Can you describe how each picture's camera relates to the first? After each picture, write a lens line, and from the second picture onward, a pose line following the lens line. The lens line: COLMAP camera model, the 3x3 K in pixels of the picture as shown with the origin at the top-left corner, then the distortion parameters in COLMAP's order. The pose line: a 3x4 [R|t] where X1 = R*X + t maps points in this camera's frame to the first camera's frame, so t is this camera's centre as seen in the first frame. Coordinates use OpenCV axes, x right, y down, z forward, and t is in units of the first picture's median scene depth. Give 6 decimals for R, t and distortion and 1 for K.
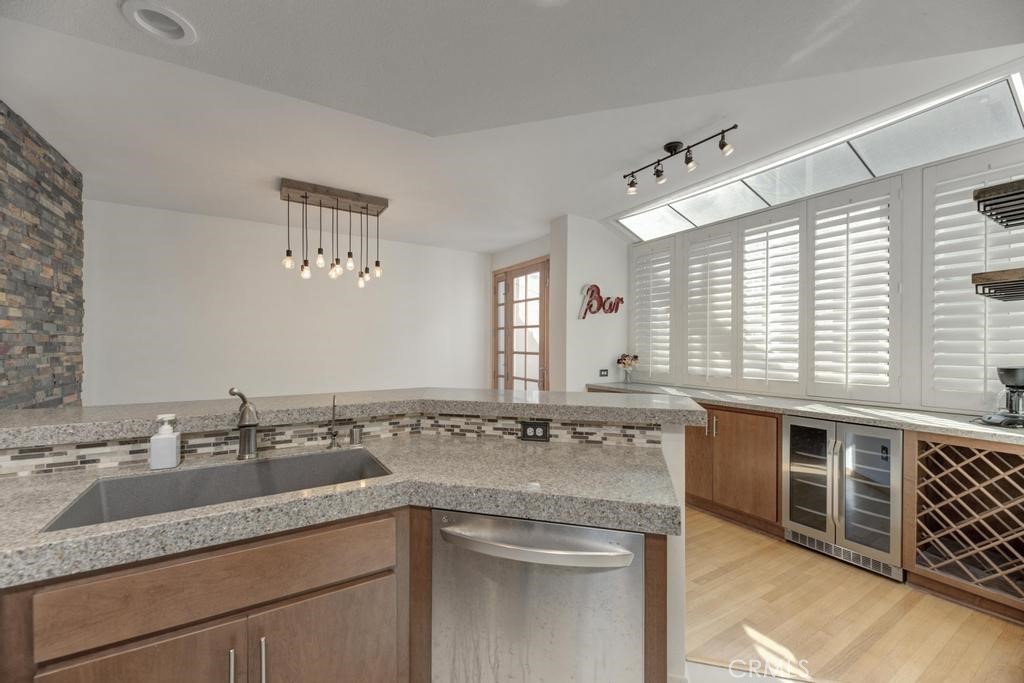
lens RADIAL K [[416.9, 0, 514.3], [0, 416.9, 346.3], [0, 0, 1]] dist [0.000737, 0.000015]
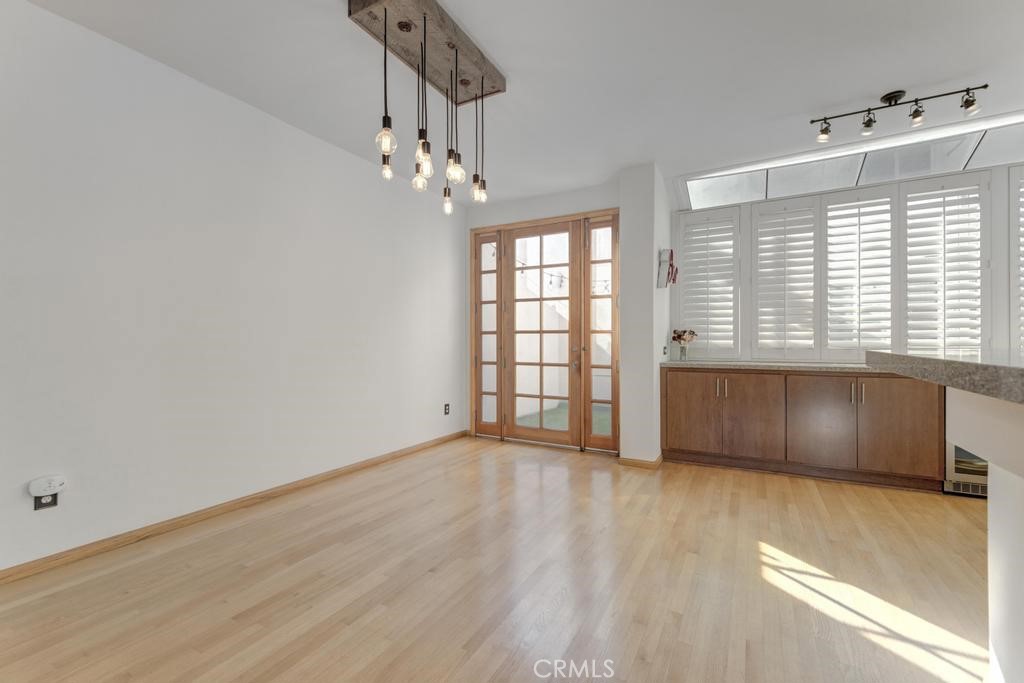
lens RADIAL K [[440.6, 0, 512.2], [0, 440.6, 341.6], [0, 0, 1]] dist [0.005906, -0.001926]
pose [[0.868060, -0.004203, 0.496442, -0.649332], [0.007707, 0.999958, -0.005011, 0.056399], [-0.496400, 0.008176, 0.868056, 0.418266]]
